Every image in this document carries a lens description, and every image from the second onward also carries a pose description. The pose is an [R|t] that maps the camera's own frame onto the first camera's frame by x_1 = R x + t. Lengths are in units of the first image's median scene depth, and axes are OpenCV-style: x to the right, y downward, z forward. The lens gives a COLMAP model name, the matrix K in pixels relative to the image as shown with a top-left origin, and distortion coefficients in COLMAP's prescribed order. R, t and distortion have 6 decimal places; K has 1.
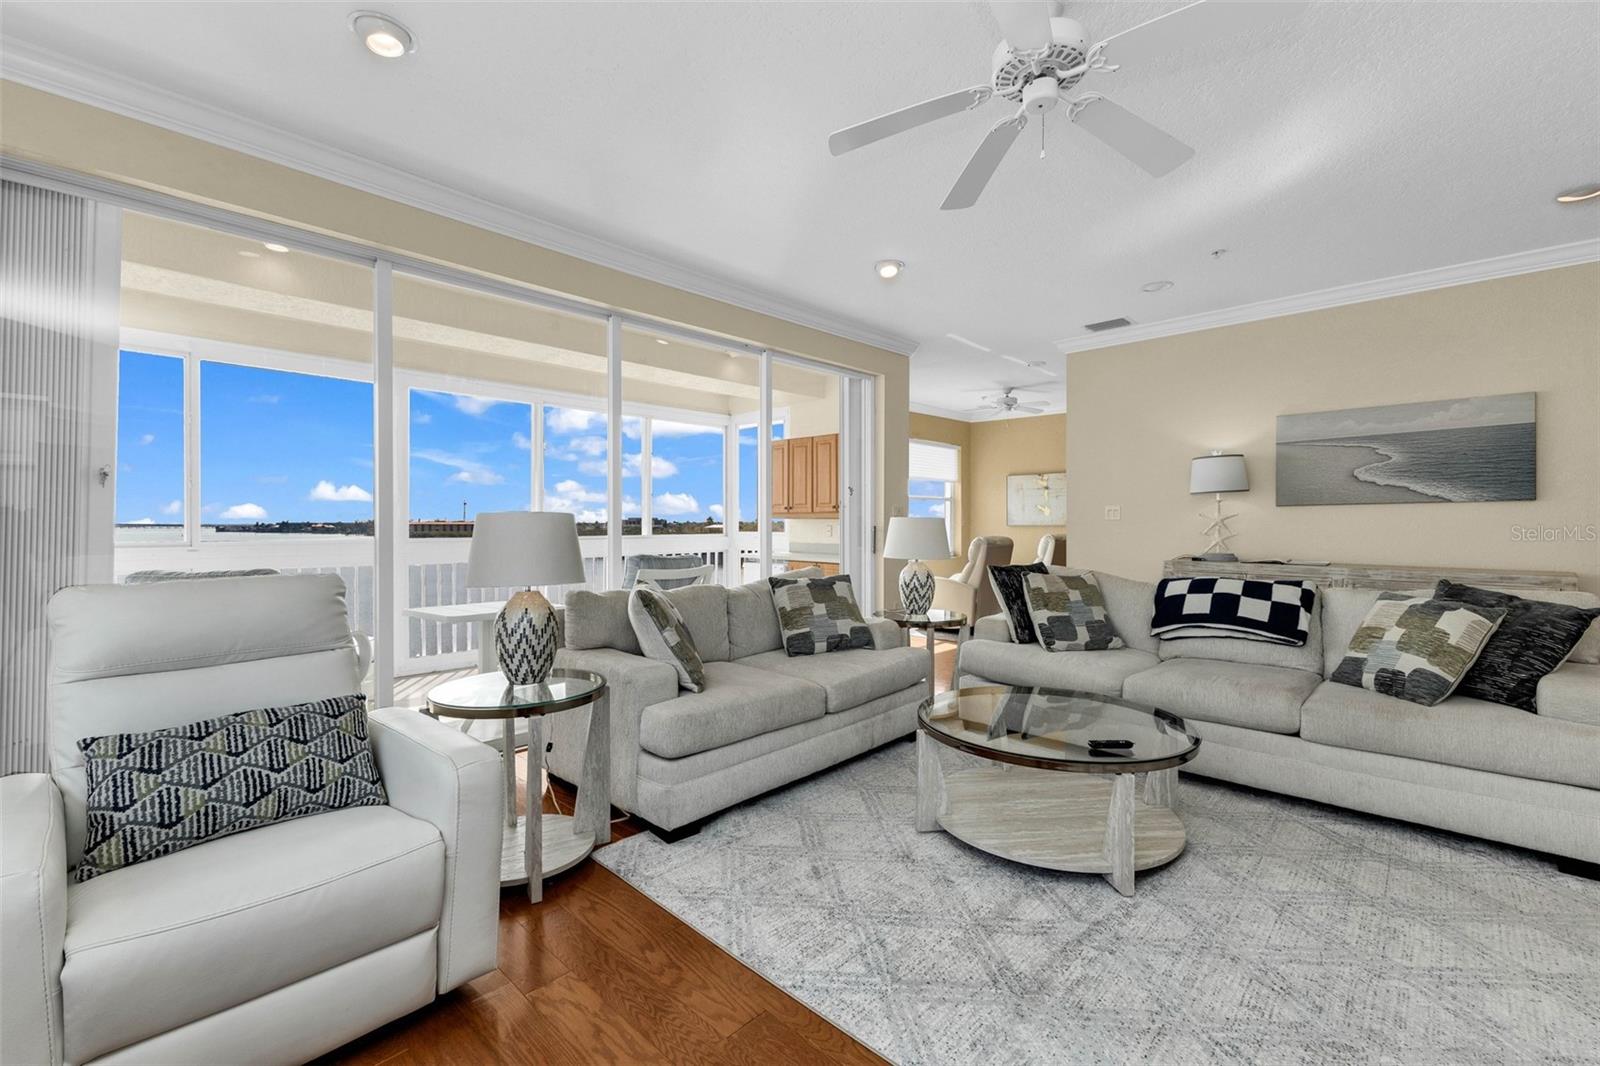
lens RADIAL K [[682.7, 0, 796.4], [0, 682.7, 531.4], [0, 0, 1]] dist [0.003648, 0.000240]
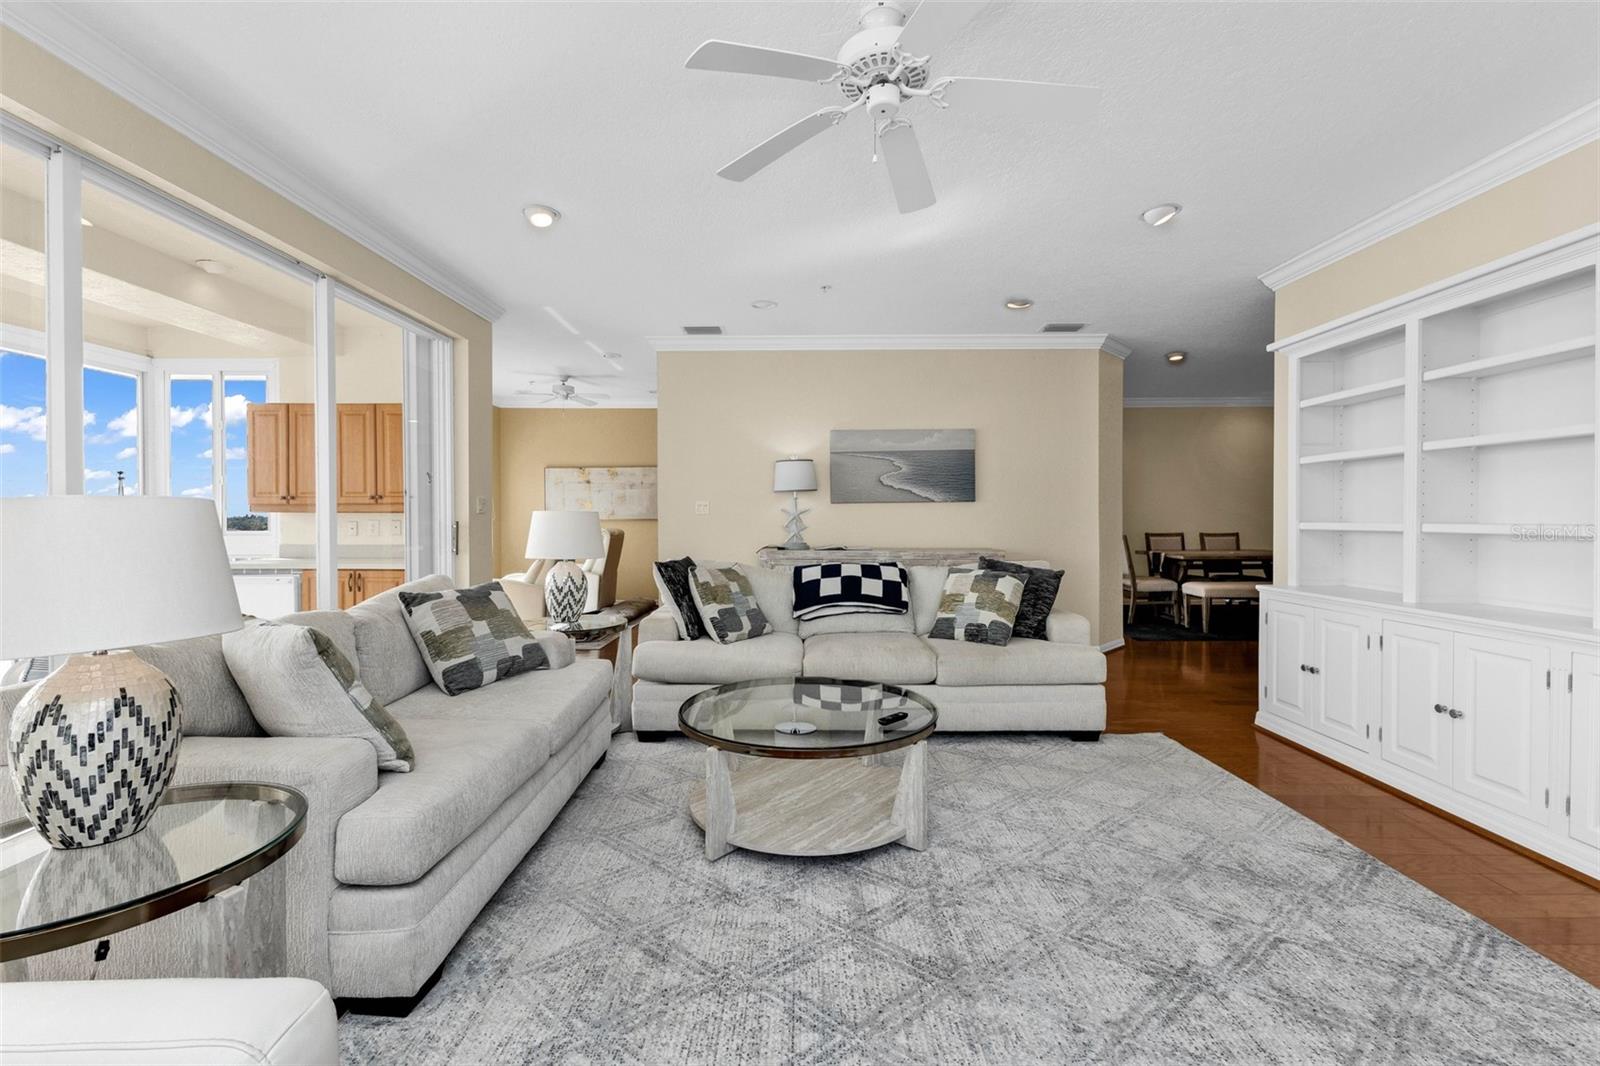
lens RADIAL K [[684.8, 0, 796.5], [0, 684.8, 525.2], [0, 0, 1]] dist [0.006837, -0.000275]
pose [[0.724502, -0.009904, 0.689202, -0.248528], [0.011024, 0.999935, 0.002781, -0.001859], [-0.689185, 0.005583, 0.724564, 0.188539]]
